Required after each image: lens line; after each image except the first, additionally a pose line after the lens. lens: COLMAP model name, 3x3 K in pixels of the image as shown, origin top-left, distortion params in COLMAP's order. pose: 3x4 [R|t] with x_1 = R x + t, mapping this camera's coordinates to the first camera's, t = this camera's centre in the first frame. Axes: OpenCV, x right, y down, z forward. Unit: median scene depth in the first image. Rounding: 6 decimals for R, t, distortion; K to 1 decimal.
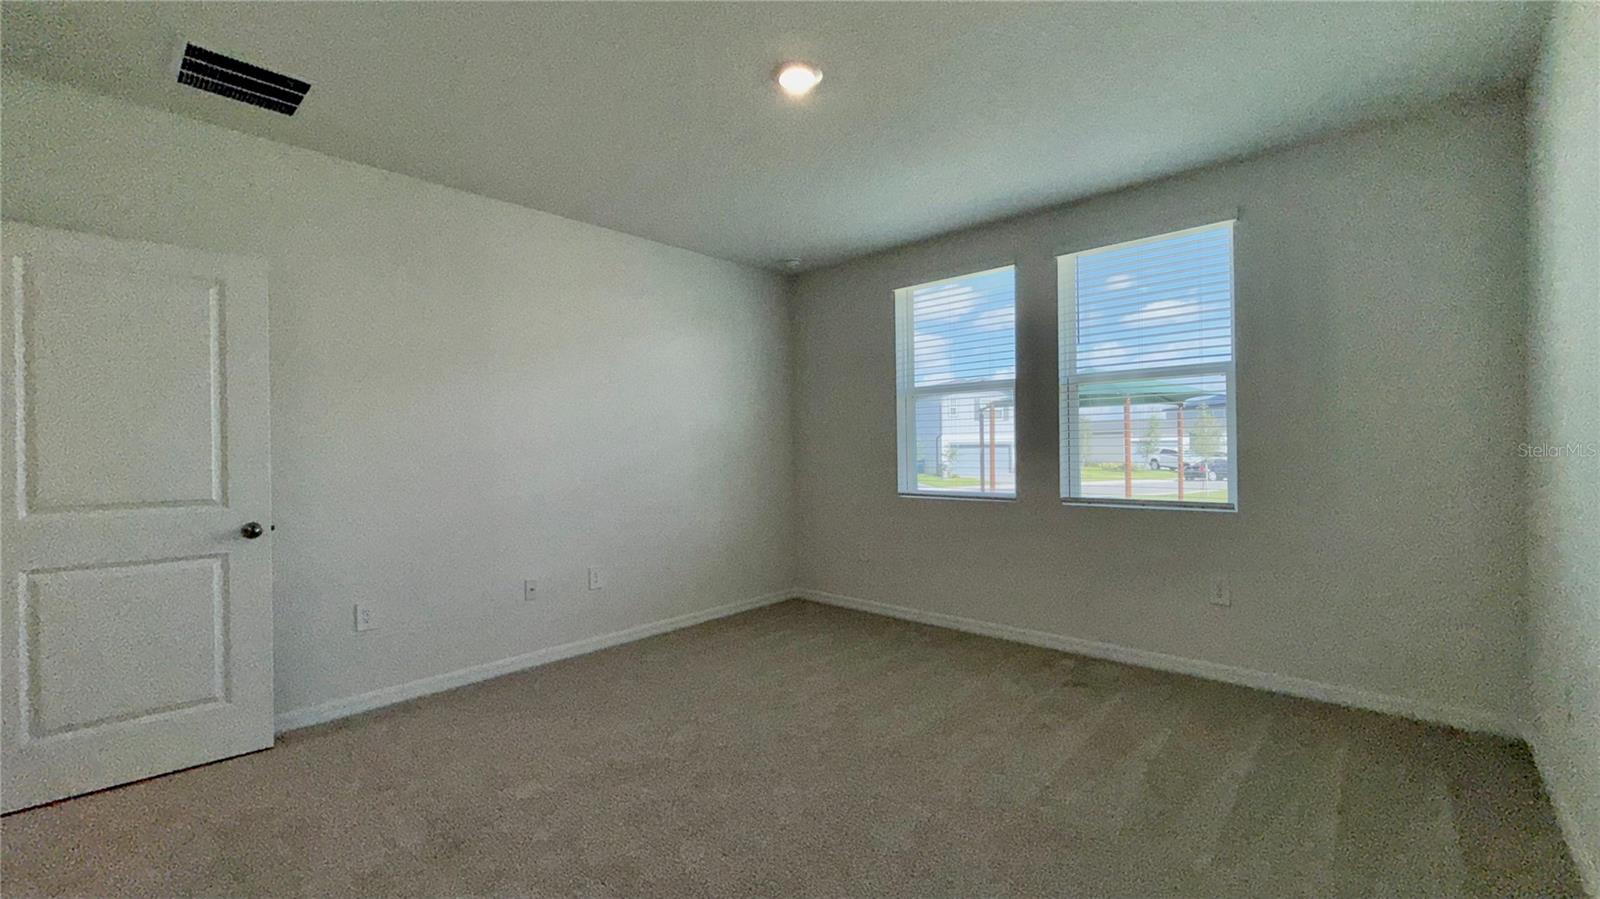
lens RADIAL K [[638.0, 0, 800.6], [0, 638.0, 453.0], [0, 0, 1]] dist [-0.006642, -0.000086]
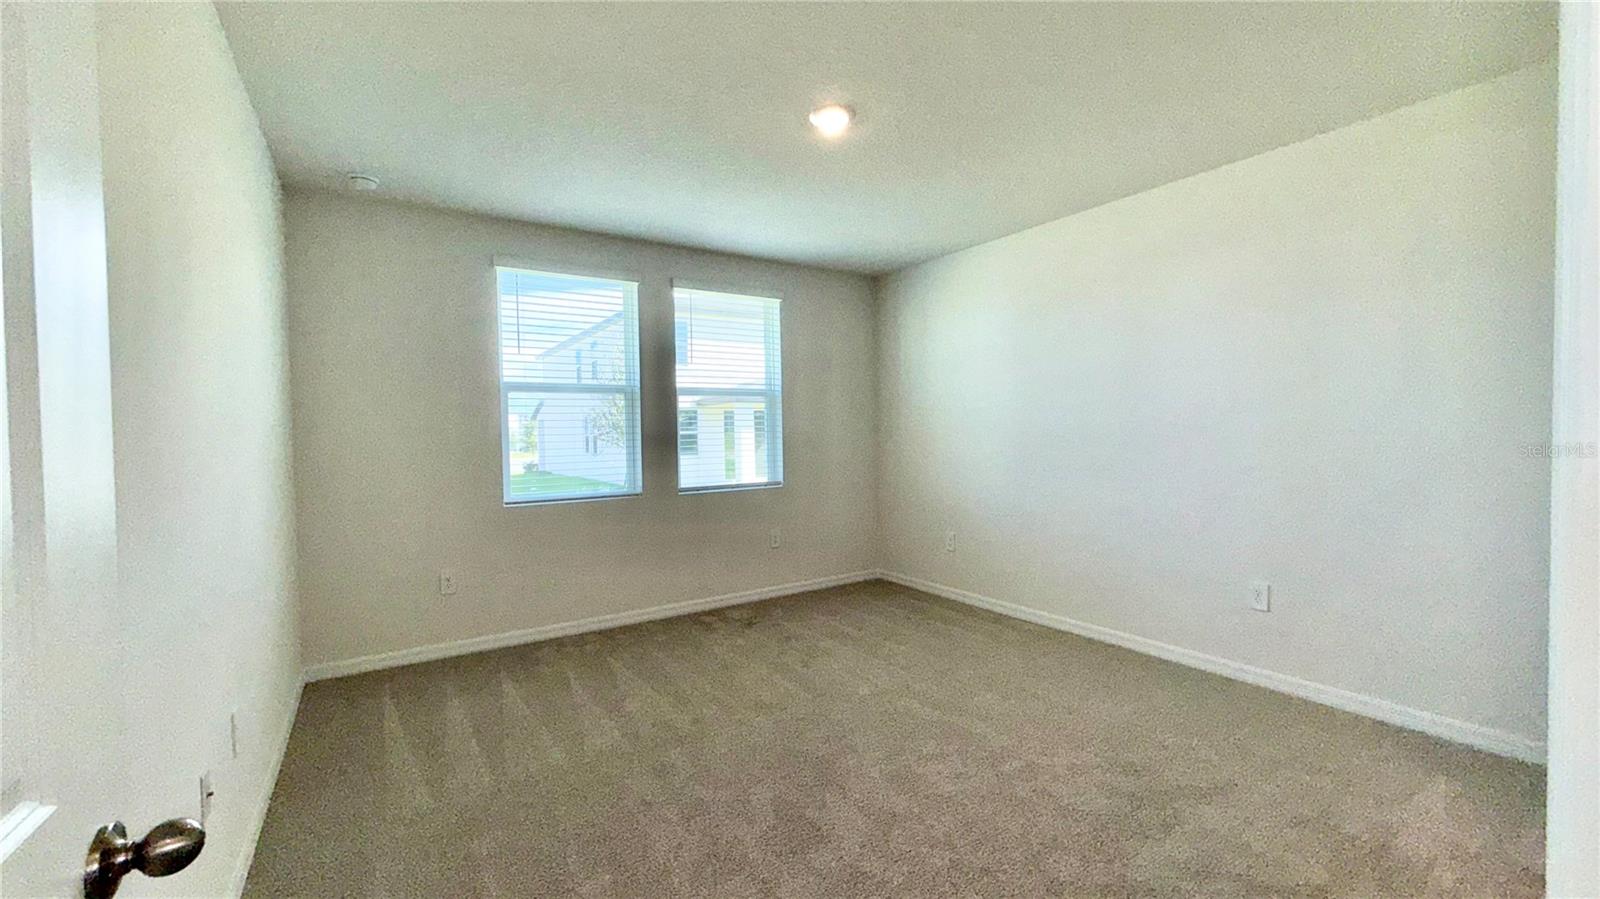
lens RADIAL K [[650.9, 0, 800.0], [0, 650.9, 449.5], [0, 0, 1]] dist [0.000513, 0.000040]
pose [[0.251039, -0.025343, 0.967645, -0.737577], [0.011609, 0.999664, 0.023170, -0.030364], [-0.967907, 0.005417, 0.251248, 0.478467]]
